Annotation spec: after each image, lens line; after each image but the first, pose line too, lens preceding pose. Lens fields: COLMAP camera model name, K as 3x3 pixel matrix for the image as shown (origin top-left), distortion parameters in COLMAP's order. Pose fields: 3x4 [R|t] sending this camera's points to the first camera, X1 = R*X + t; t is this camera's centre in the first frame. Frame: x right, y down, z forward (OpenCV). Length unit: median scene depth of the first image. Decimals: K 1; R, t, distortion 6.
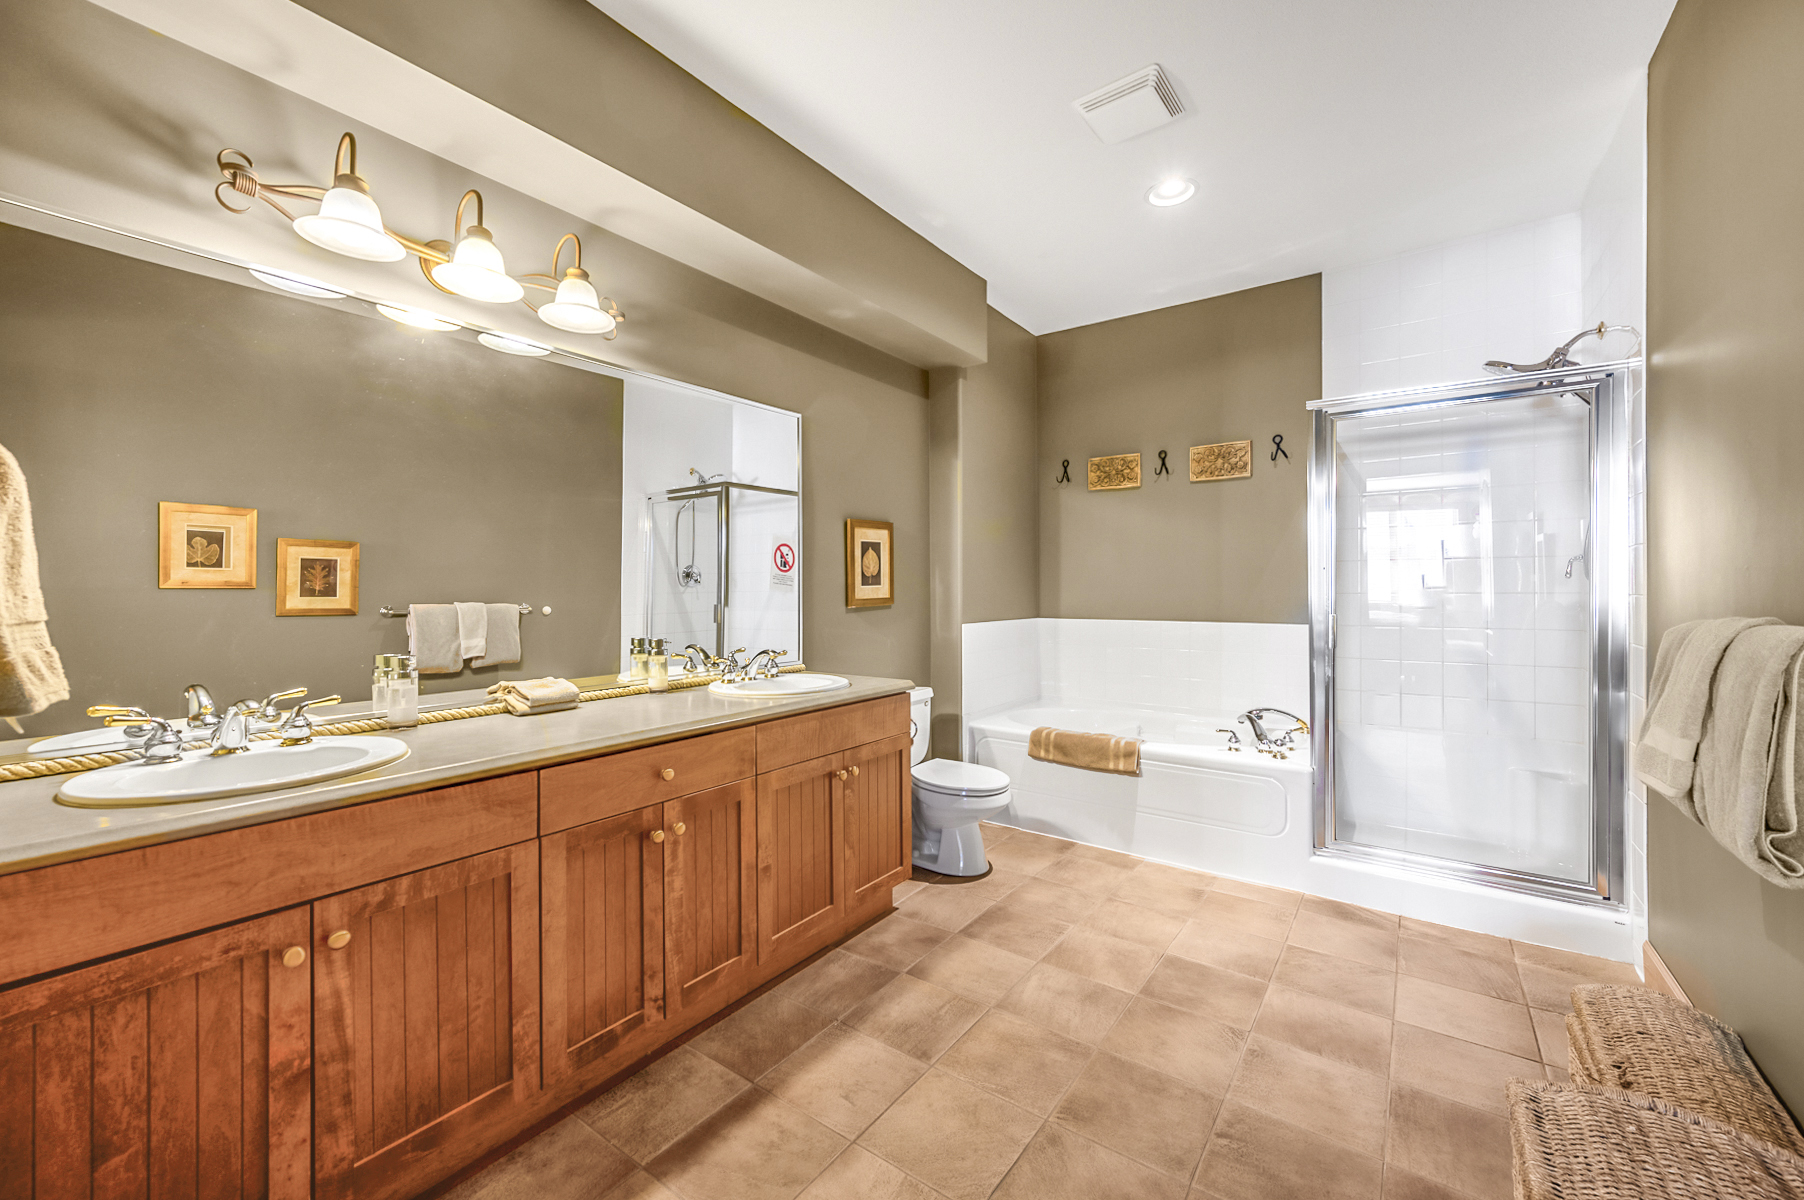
lens RADIAL K [[715.5, 0, 898.7], [0, 715.5, 592.9], [0, 0, 1]] dist [-0.001160, -0.000164]
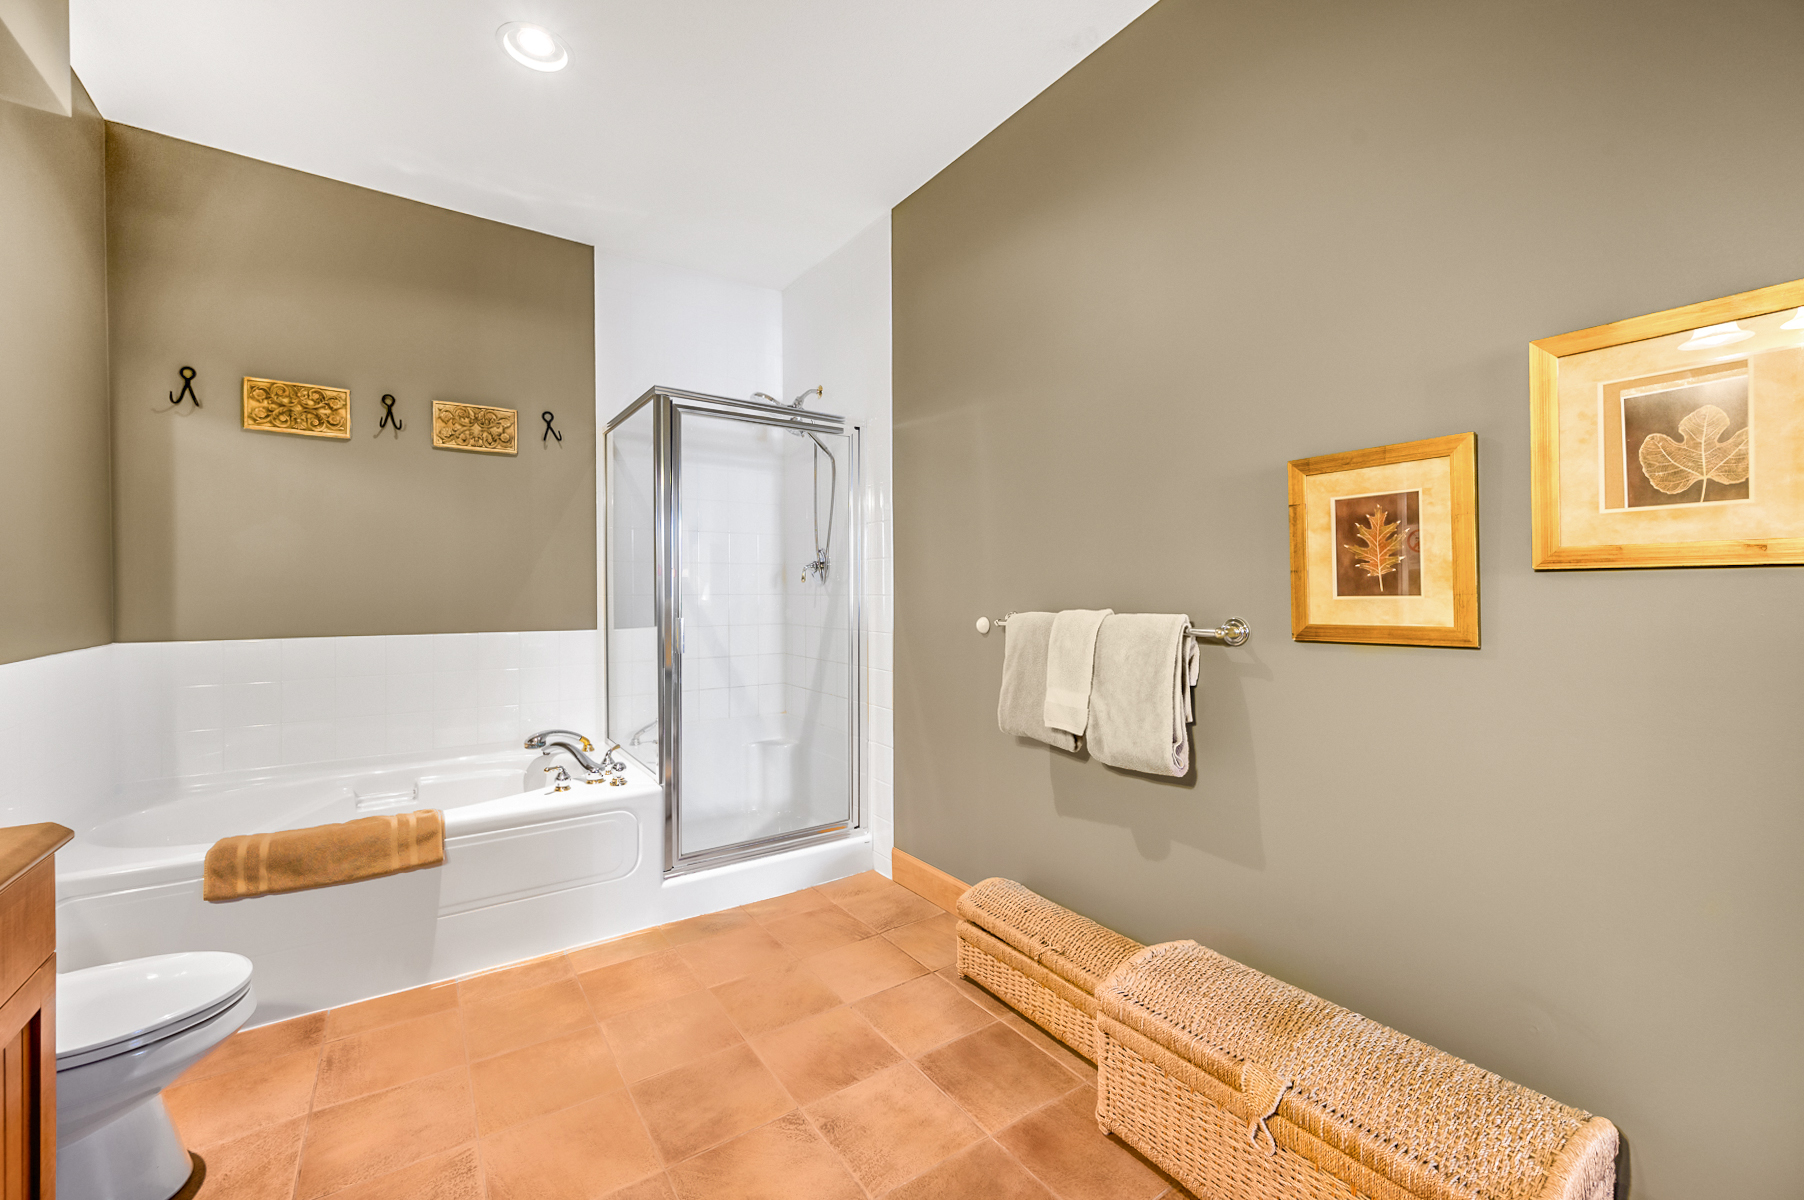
lens RADIAL K [[719.6, 0, 901.9], [0, 719.6, 591.4], [0, 0, 1]] dist [0.001450, 0.000154]
pose [[0.331797, -0.000348, 0.943351, -0.250205], [0.002417, 0.999997, -0.000482, -0.004931], [-0.943348, 0.002440, 0.331797, 0.526042]]
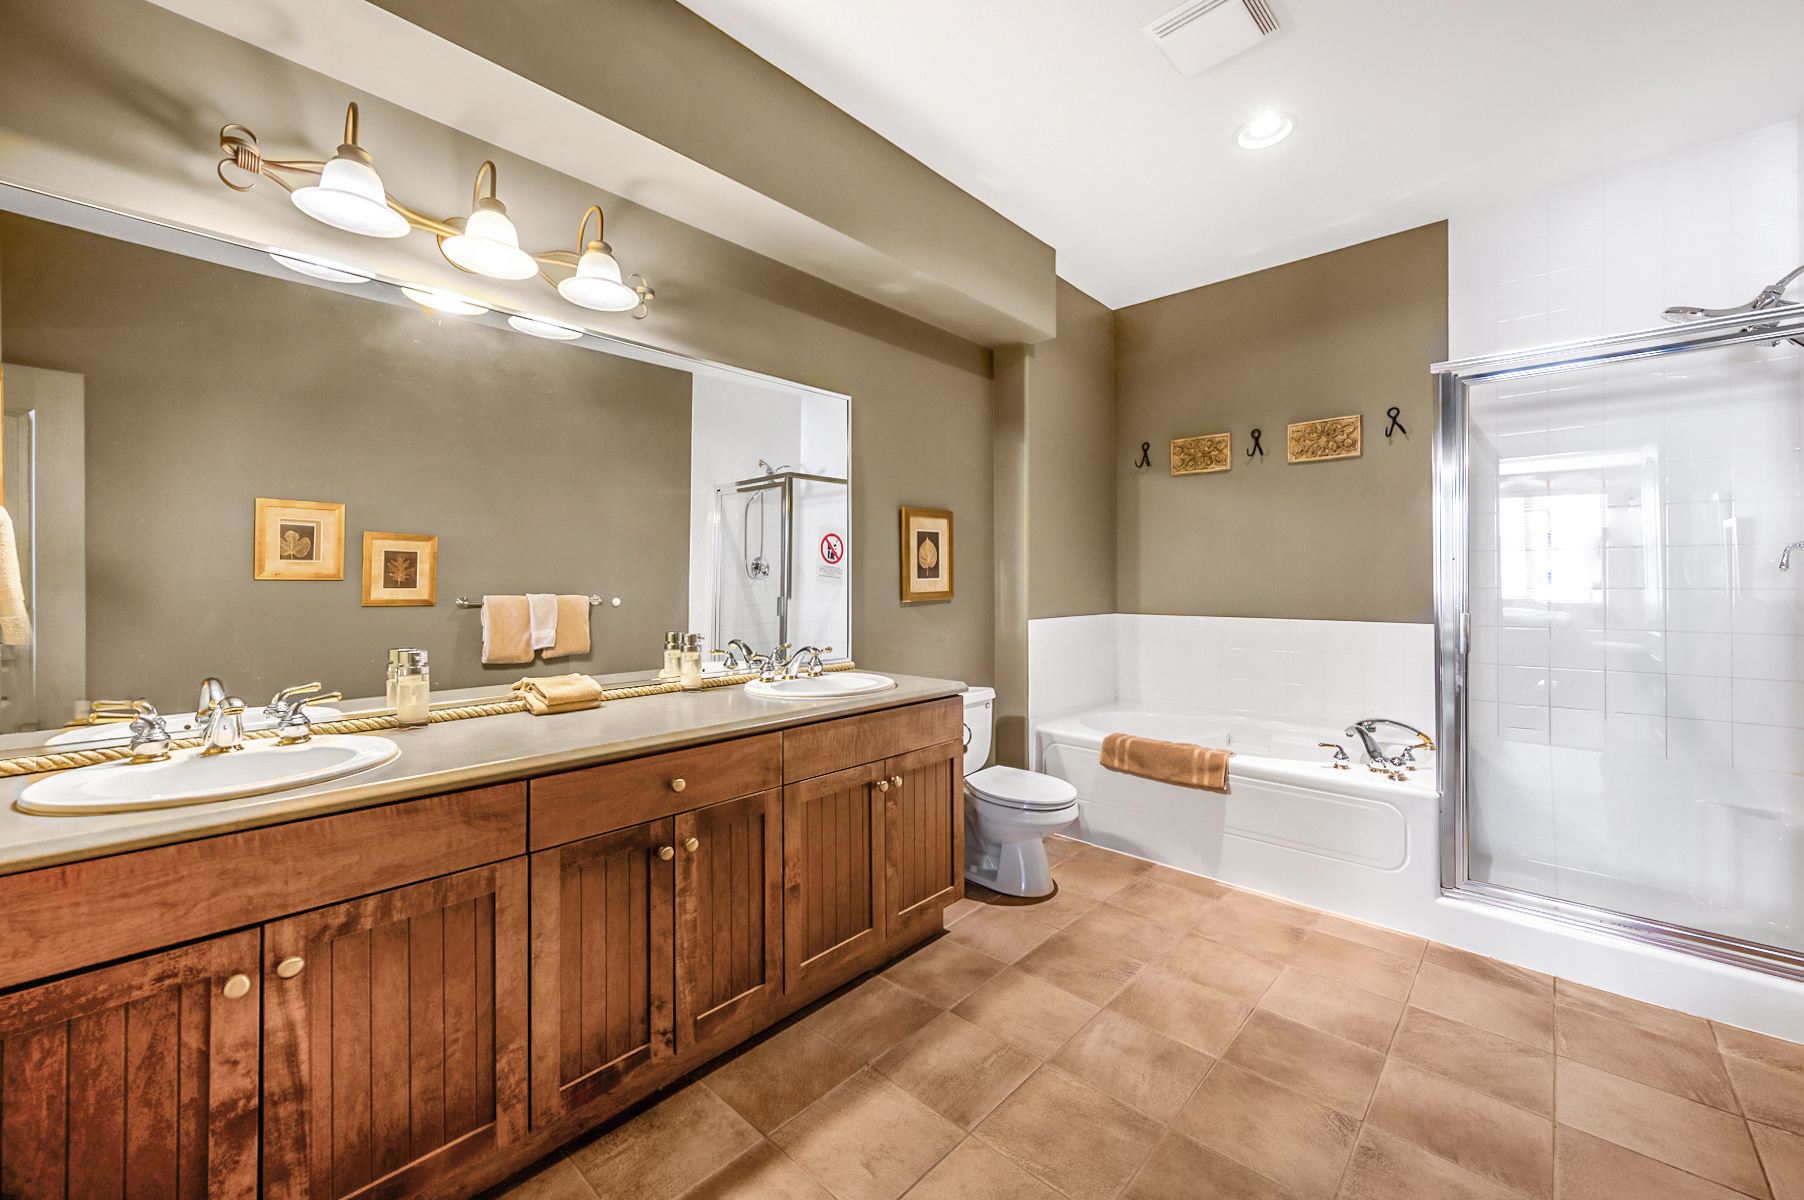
lens RADIAL K [[711.7, 0, 898.6], [0, 711.7, 580.5], [0, 0, 1]] dist [0.000596, 0.000498]
pose [[0.993157, 0.002299, -0.116767, 0.048990], [-0.003128, 0.999971, -0.006918, -0.001068], [0.116747, 0.007236, 0.993135, 0.105438]]
